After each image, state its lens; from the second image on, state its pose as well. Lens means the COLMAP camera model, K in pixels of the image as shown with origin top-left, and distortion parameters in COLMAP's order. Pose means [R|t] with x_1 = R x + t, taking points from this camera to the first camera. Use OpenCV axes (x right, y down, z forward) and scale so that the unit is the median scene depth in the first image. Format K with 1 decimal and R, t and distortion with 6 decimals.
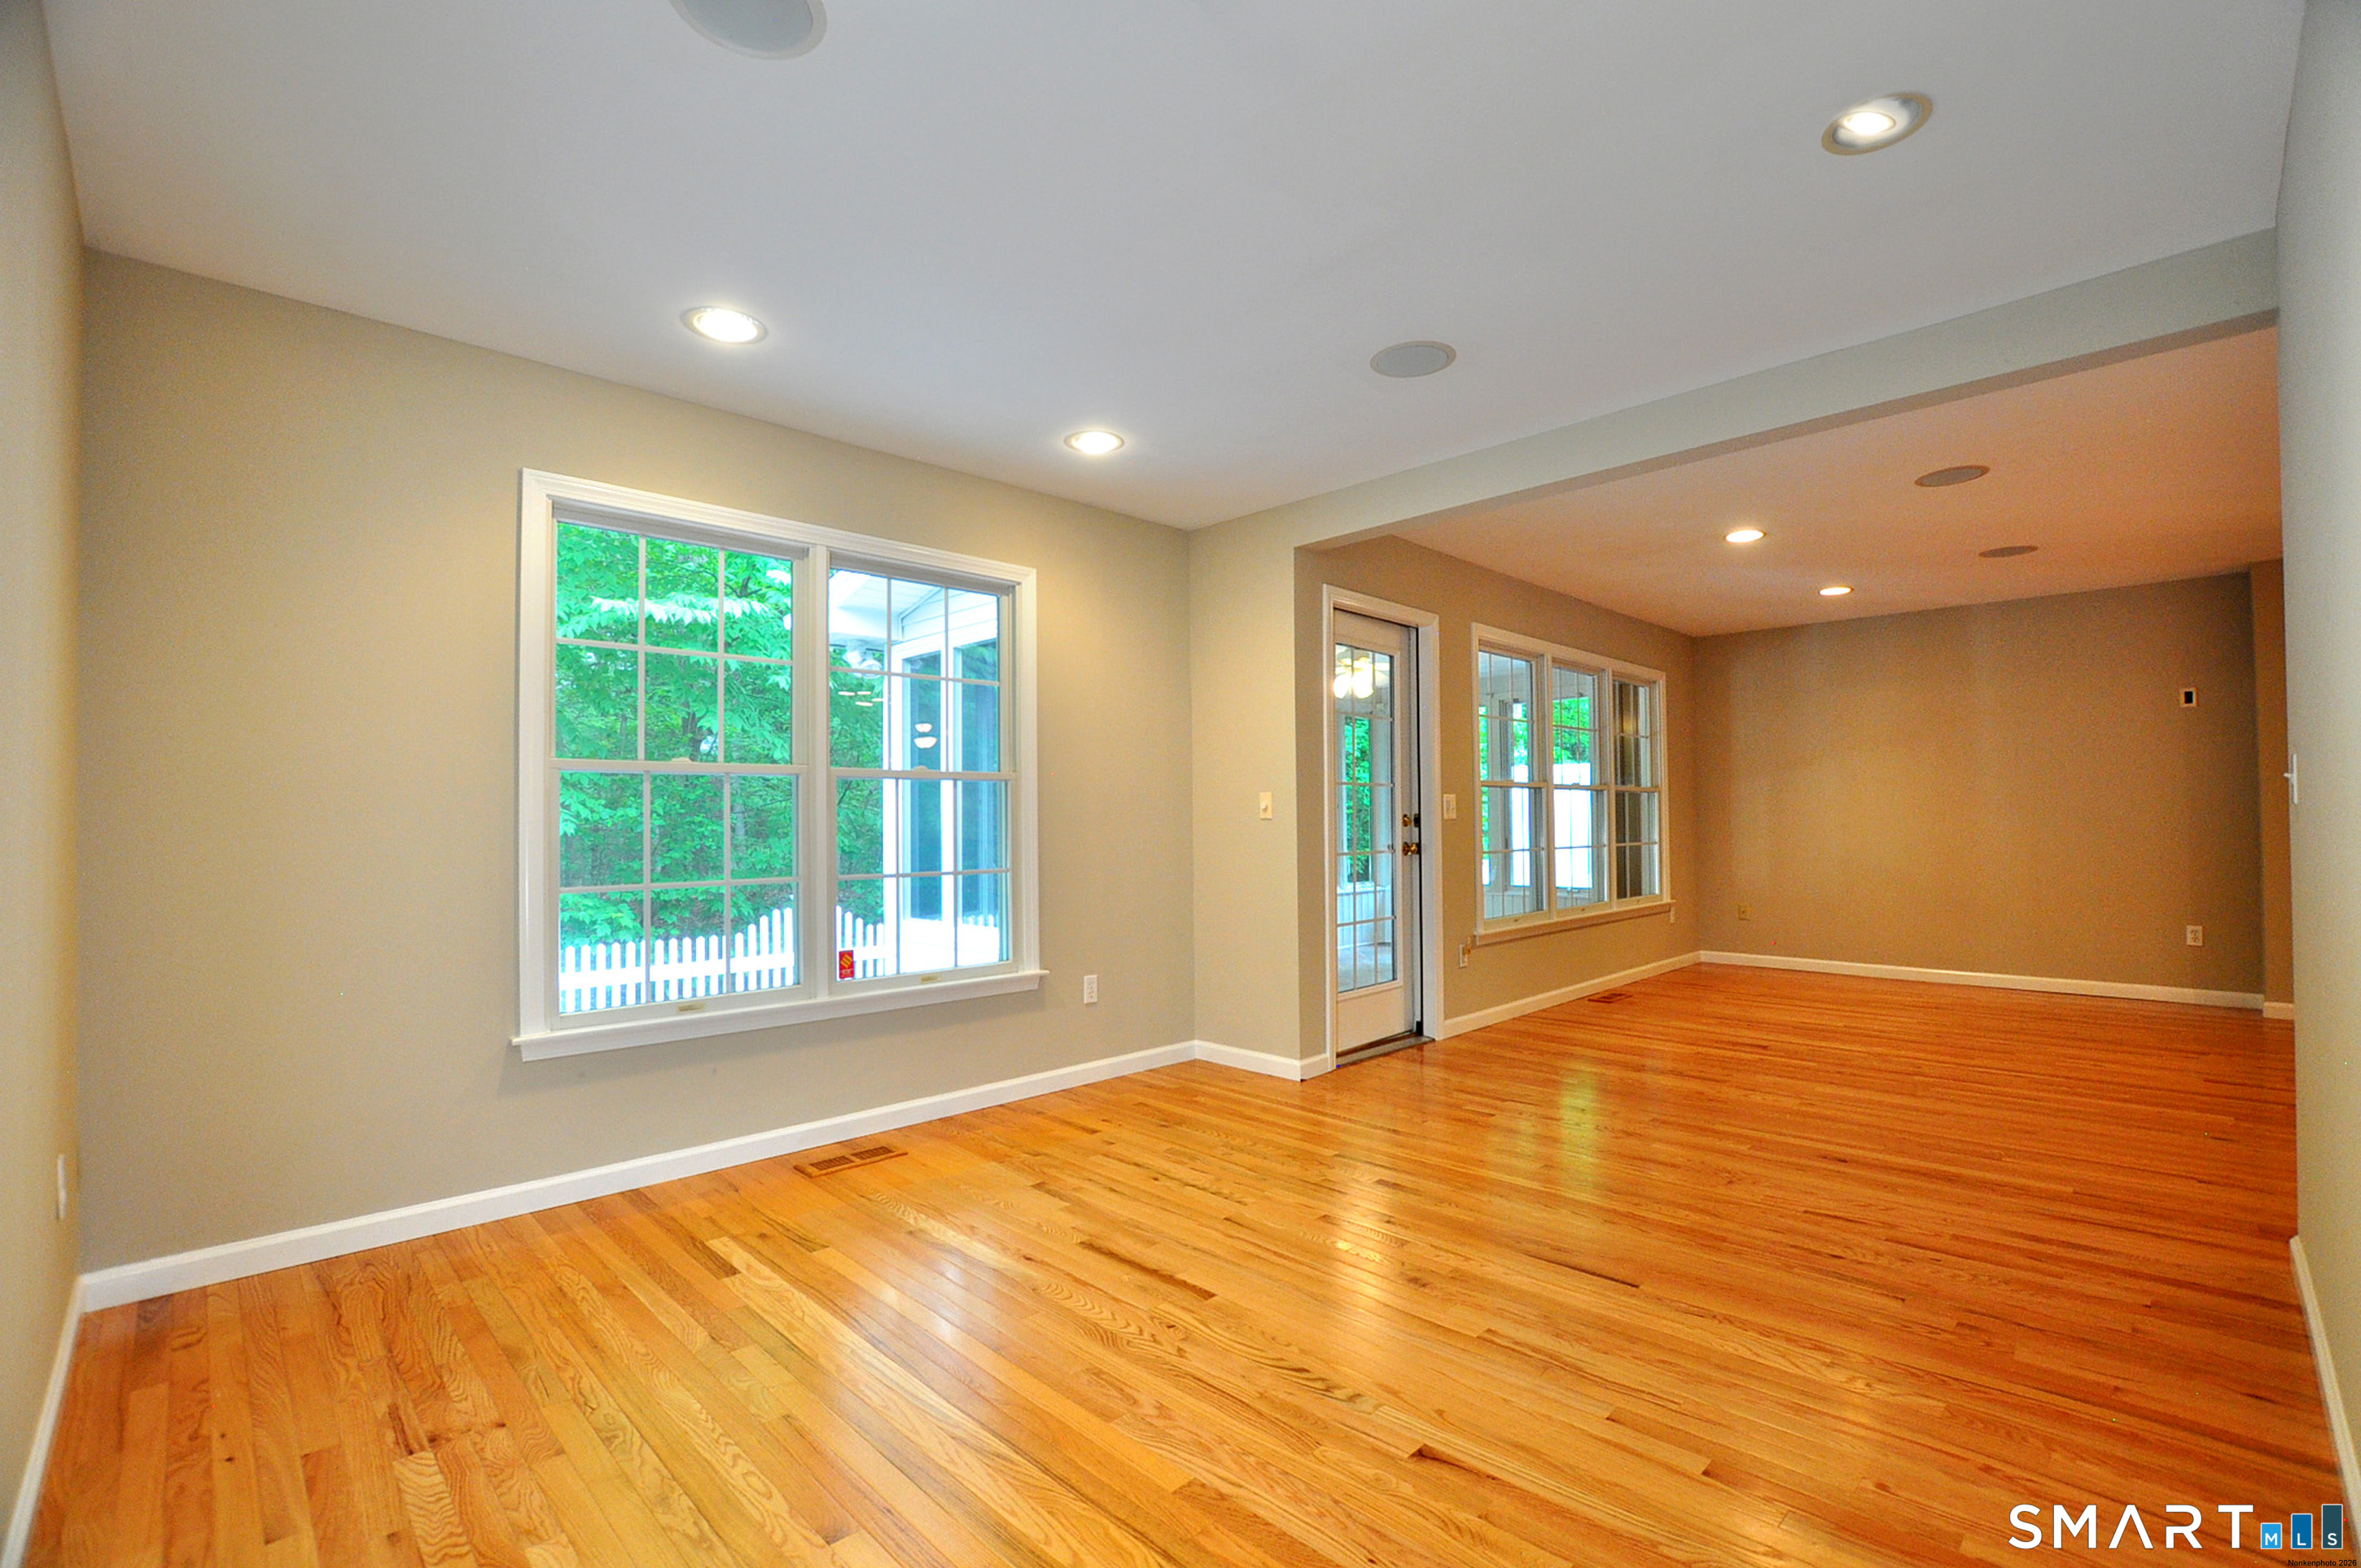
lens RADIAL K [[1033.3, 0, 1180.1], [0, 1033.3, 797.6], [0, 0, 1]] dist [-0.038483, 0.003793]
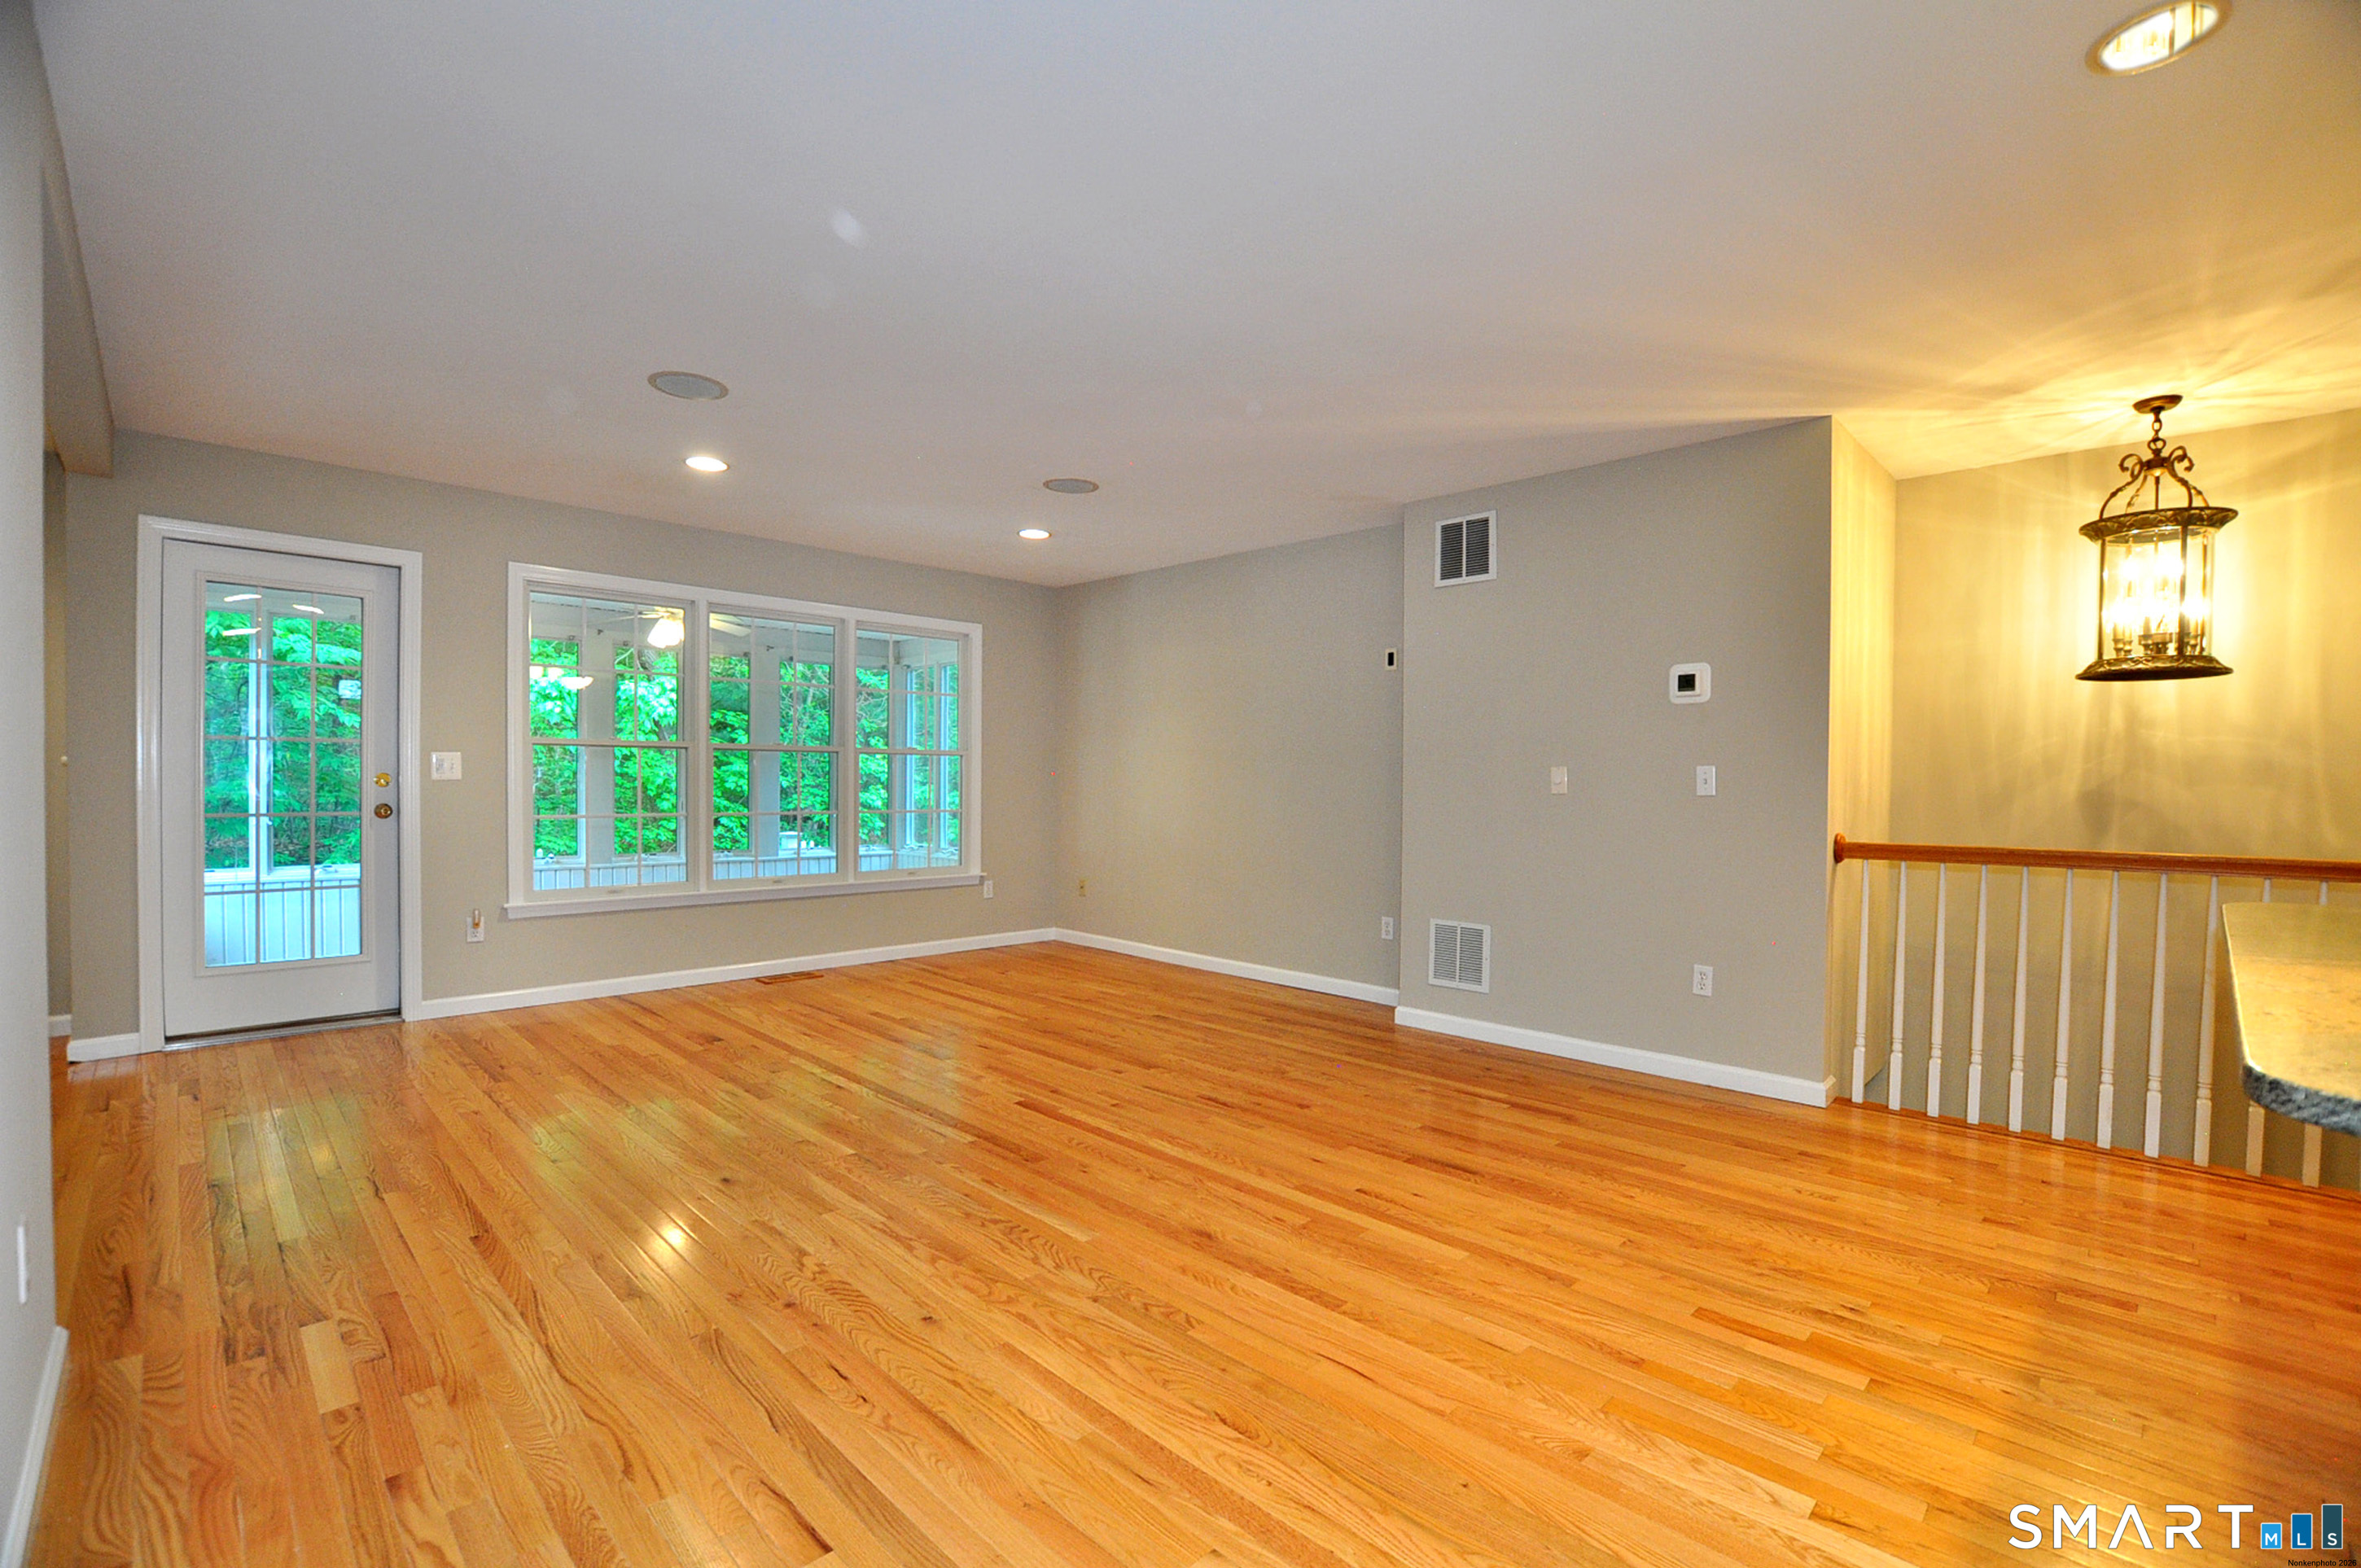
lens RADIAL K [[1033.3, 0, 1180.1], [0, 1033.3, 797.6], [0, 0, 1]] dist [-0.038483, 0.003793]
pose [[0.999549, 0.020396, 0.022057, 1.552010], [-0.021298, 0.998913, 0.041455, -0.022710], [-0.021187, -0.041906, 0.998897, 0.169376]]
